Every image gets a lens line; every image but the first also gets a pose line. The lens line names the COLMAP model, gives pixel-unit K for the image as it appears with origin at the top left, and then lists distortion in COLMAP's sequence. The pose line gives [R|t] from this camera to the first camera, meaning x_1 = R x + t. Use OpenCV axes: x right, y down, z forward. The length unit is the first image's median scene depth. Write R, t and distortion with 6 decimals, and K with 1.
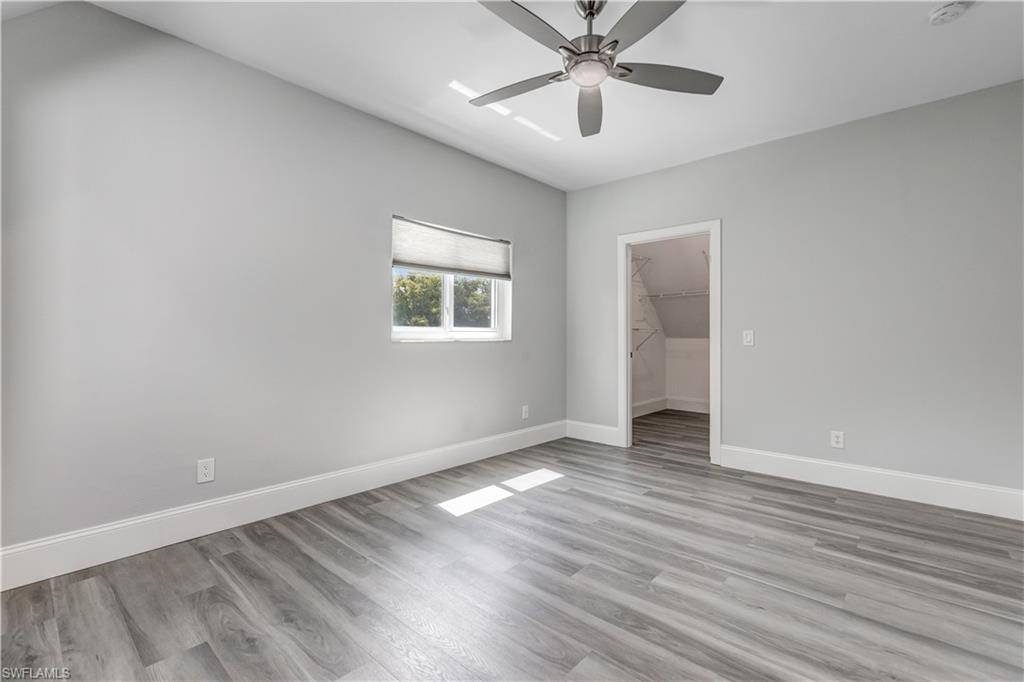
lens RADIAL K [[456.6, 0, 511.5], [0, 456.6, 337.5], [0, 0, 1]] dist [-0.002747, -0.000497]
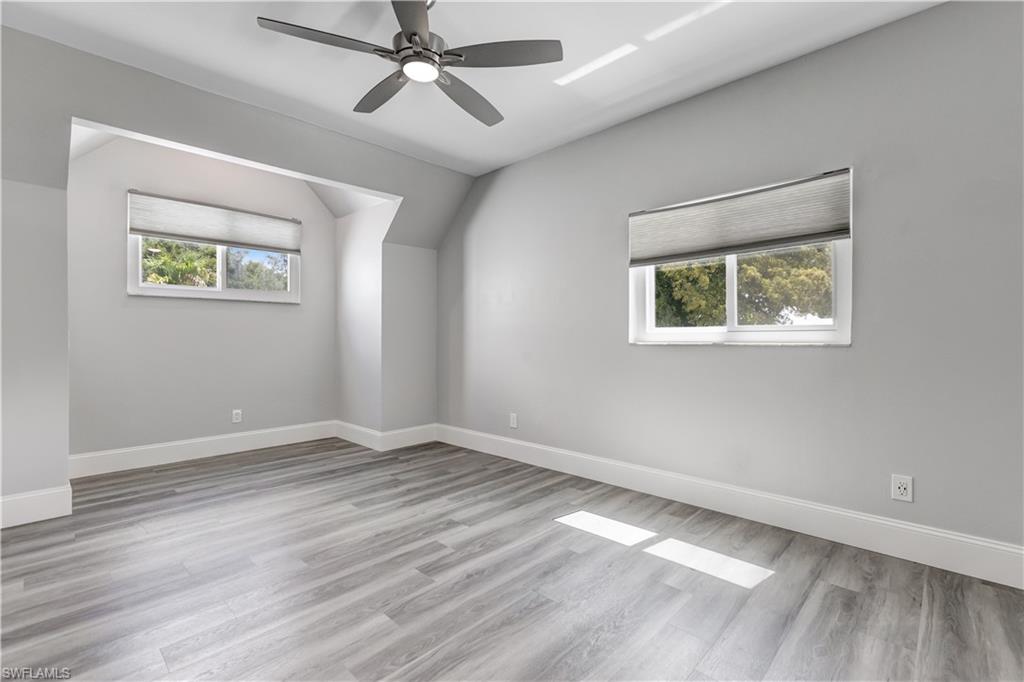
lens RADIAL K [[456.6, 0, 511.5], [0, 456.6, 337.5], [0, 0, 1]] dist [-0.002747, -0.000497]
pose [[-0.029601, -0.004611, -0.999551, 0.806988], [-0.001961, 0.999988, -0.004555, 0.001753], [0.999560, 0.001826, -0.029609, 0.866983]]
